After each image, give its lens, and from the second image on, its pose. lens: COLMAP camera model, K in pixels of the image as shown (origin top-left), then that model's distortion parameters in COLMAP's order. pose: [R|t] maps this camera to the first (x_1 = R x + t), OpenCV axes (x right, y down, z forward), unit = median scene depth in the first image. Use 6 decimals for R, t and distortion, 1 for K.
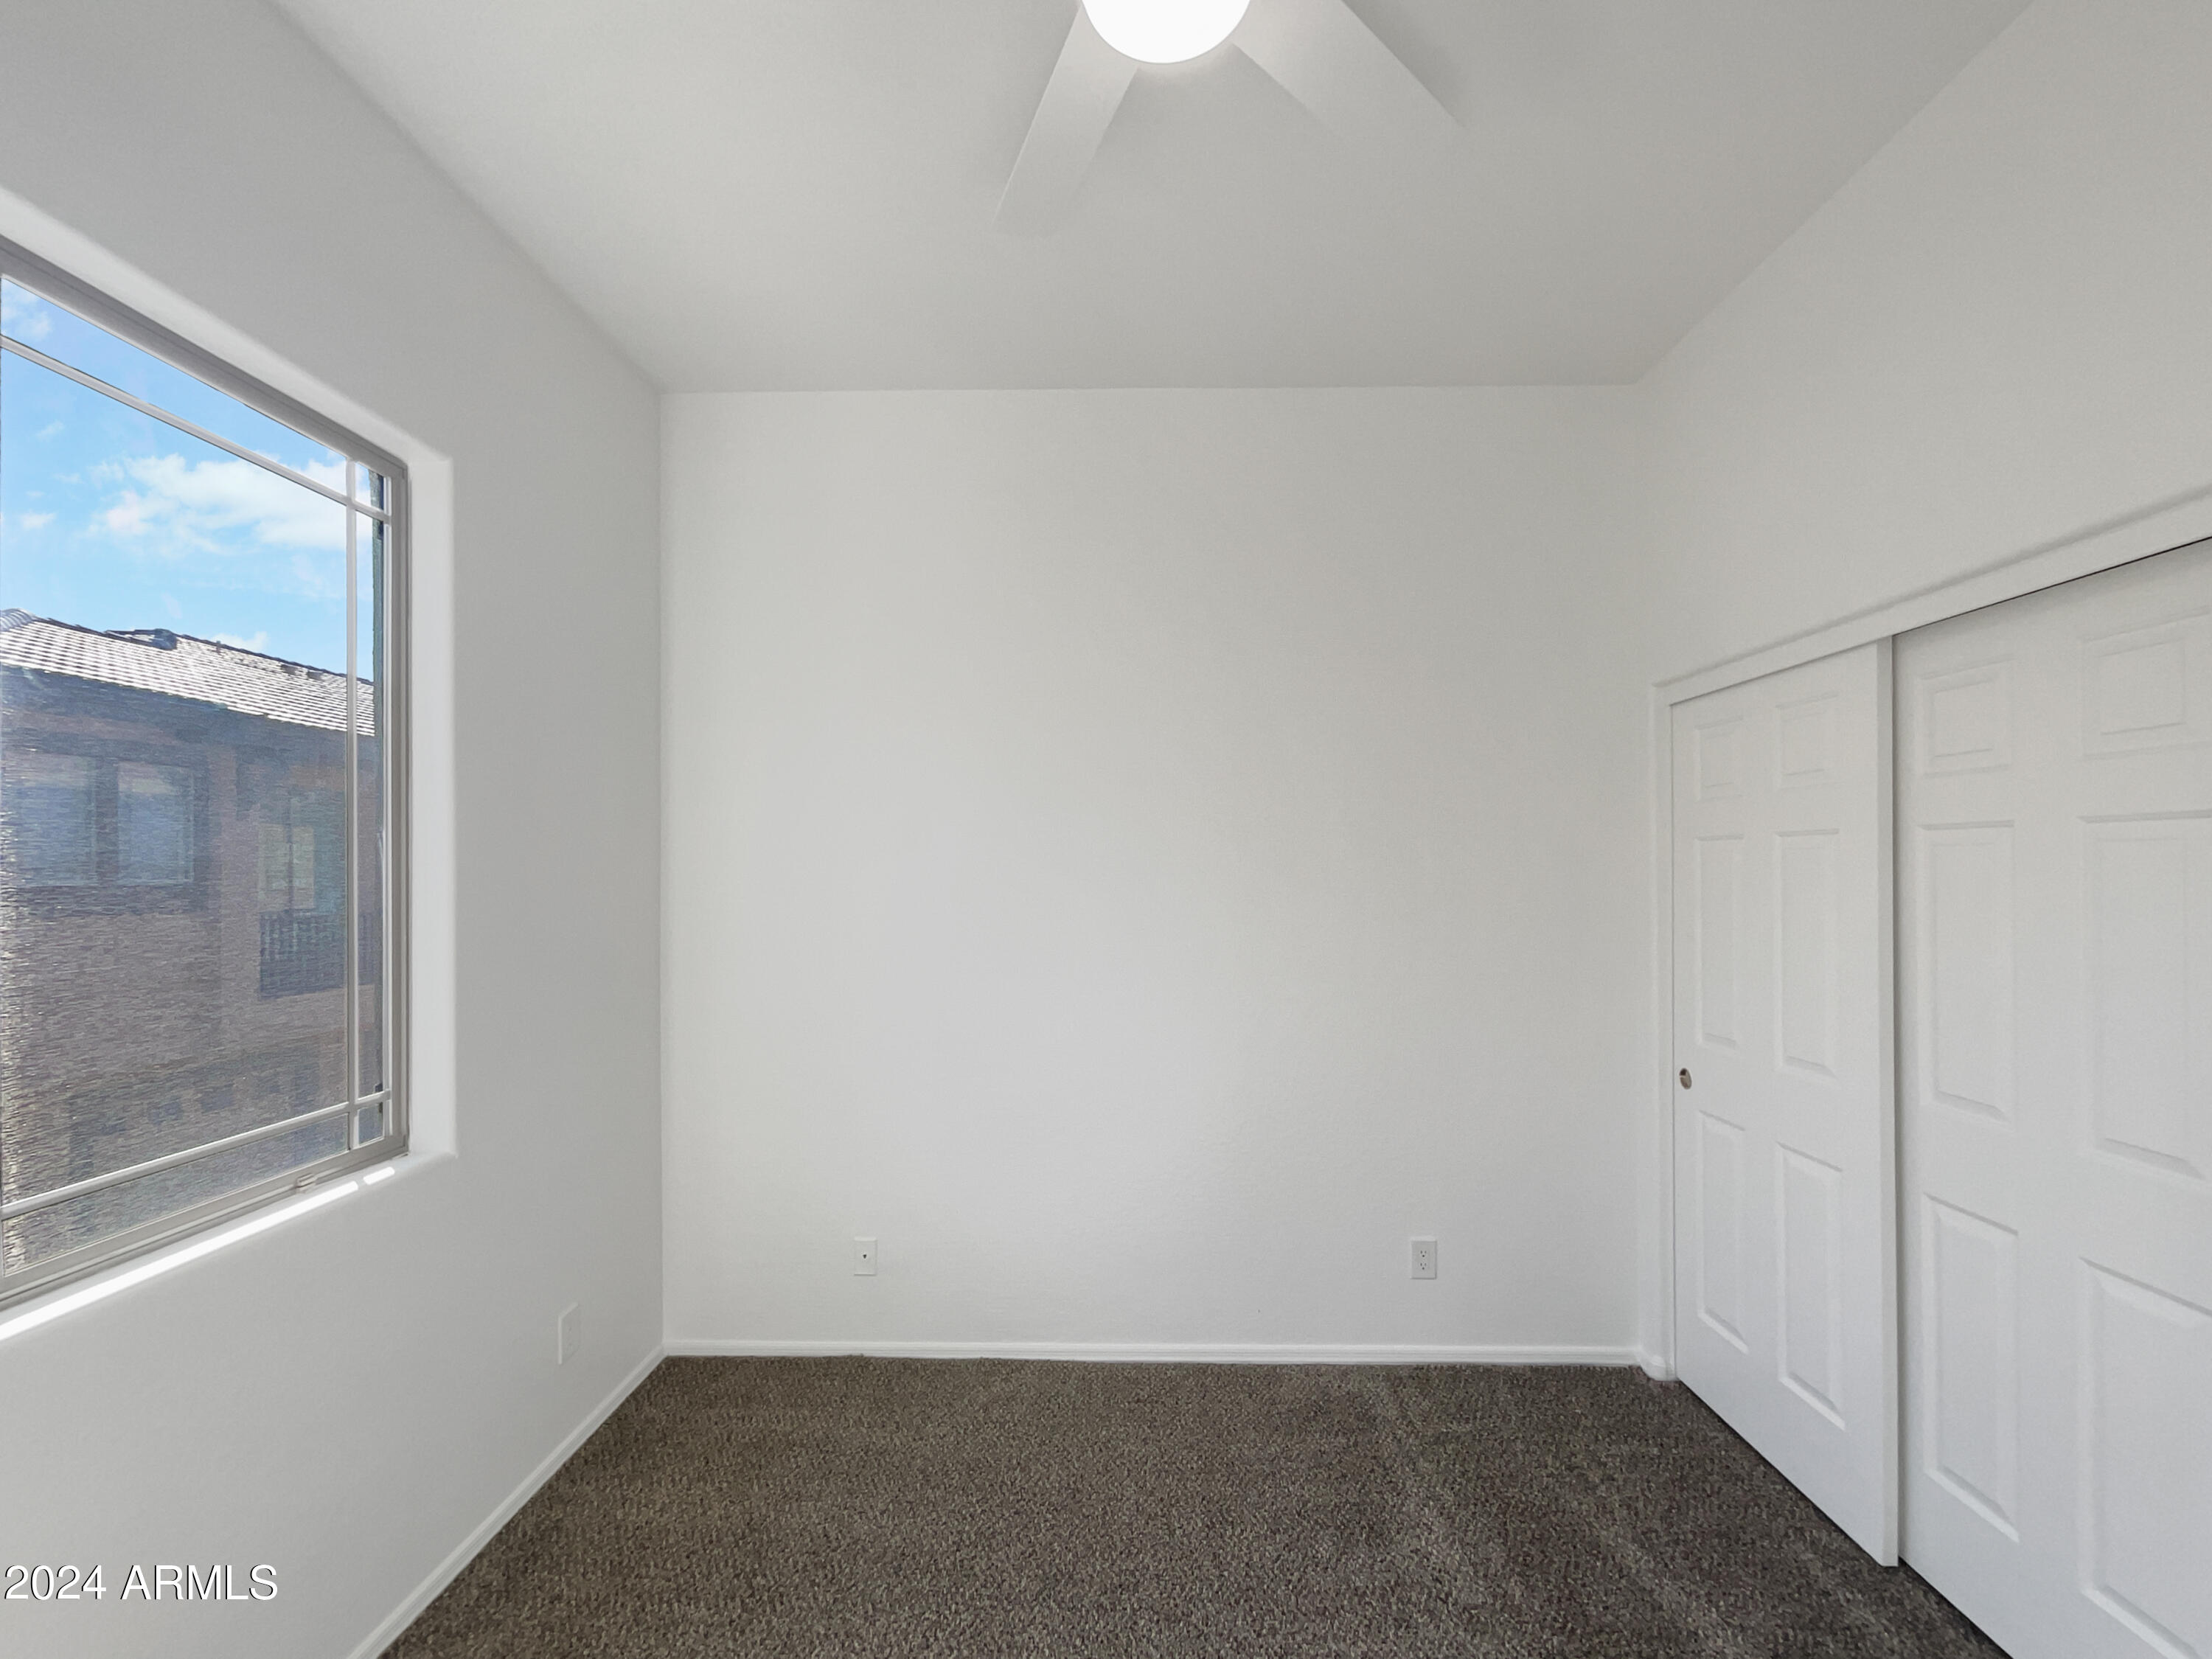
lens RADIAL K [[897.7, 0, 1106.0], [0, 897.7, 865.0], [0, 0, 1]] dist [-0.001559, -0.000241]
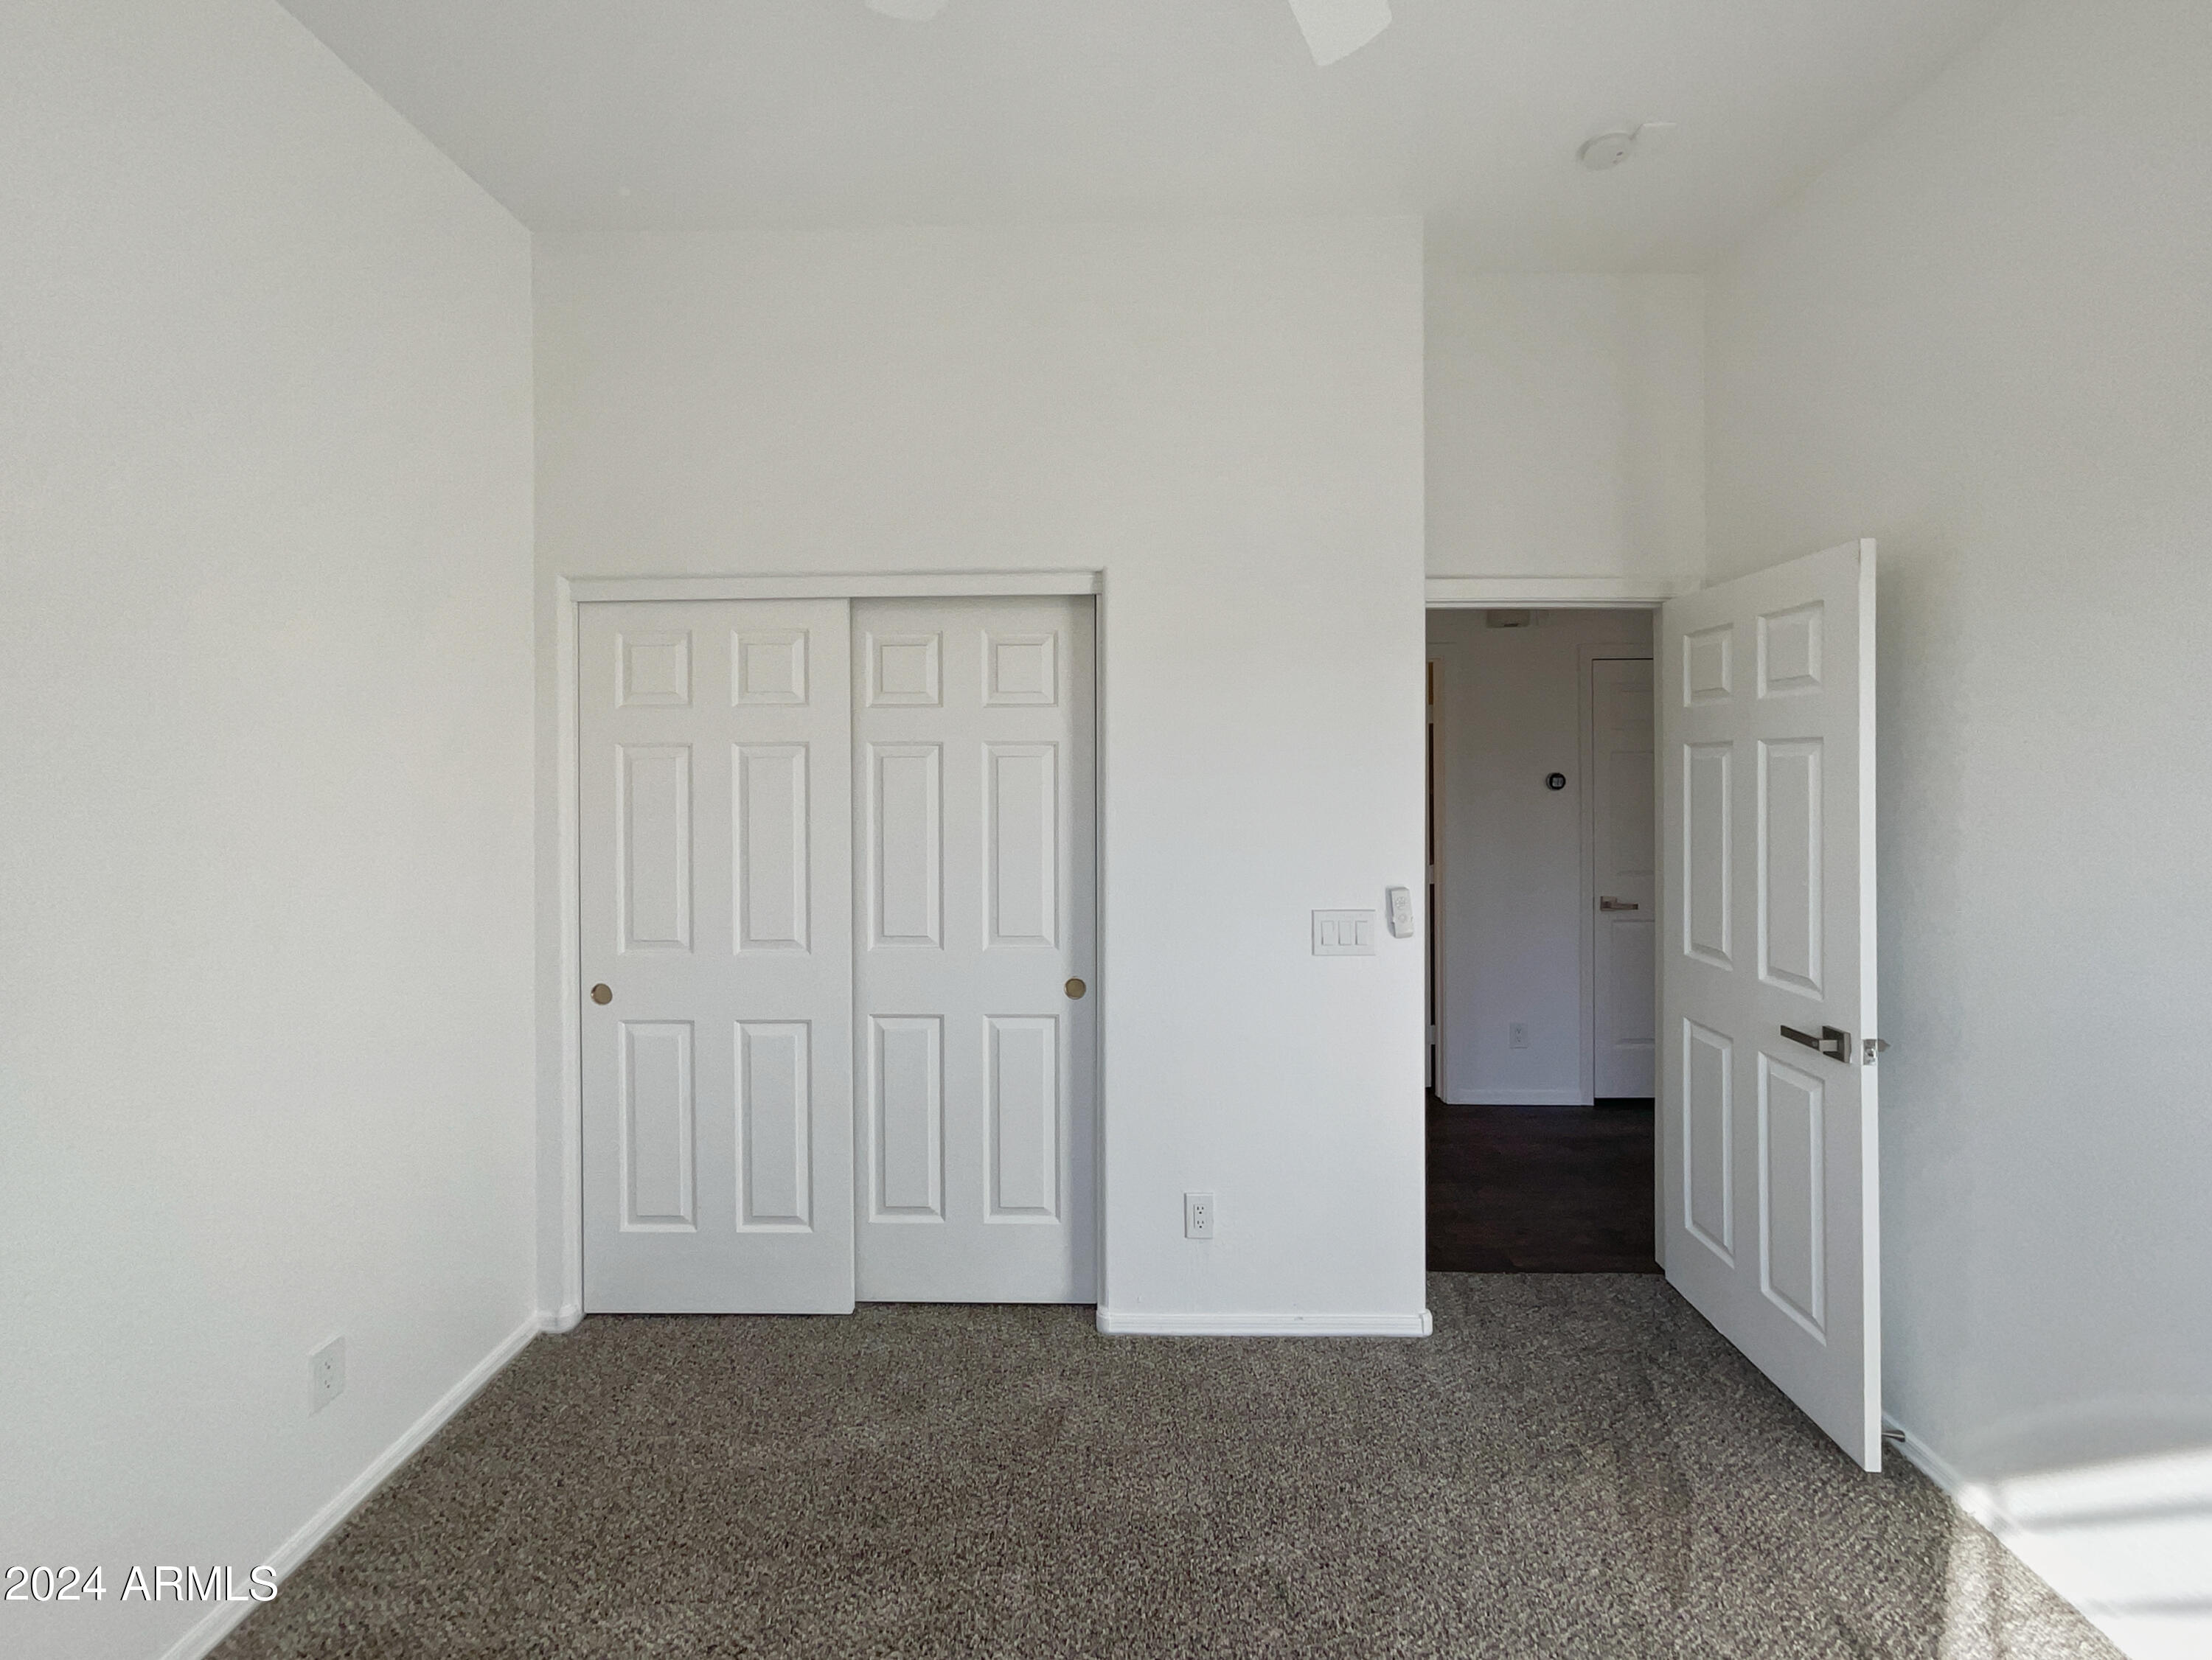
lens RADIAL K [[888.9, 0, 1106.1], [0, 888.9, 779.5], [0, 0, 1]] dist [0.000278, 0.000119]
pose [[0.001764, 0.004550, 0.999988, -0.313604], [0.003057, 0.999985, -0.004556, 0.013407], [-0.999994, 0.003065, 0.001750, 0.461298]]
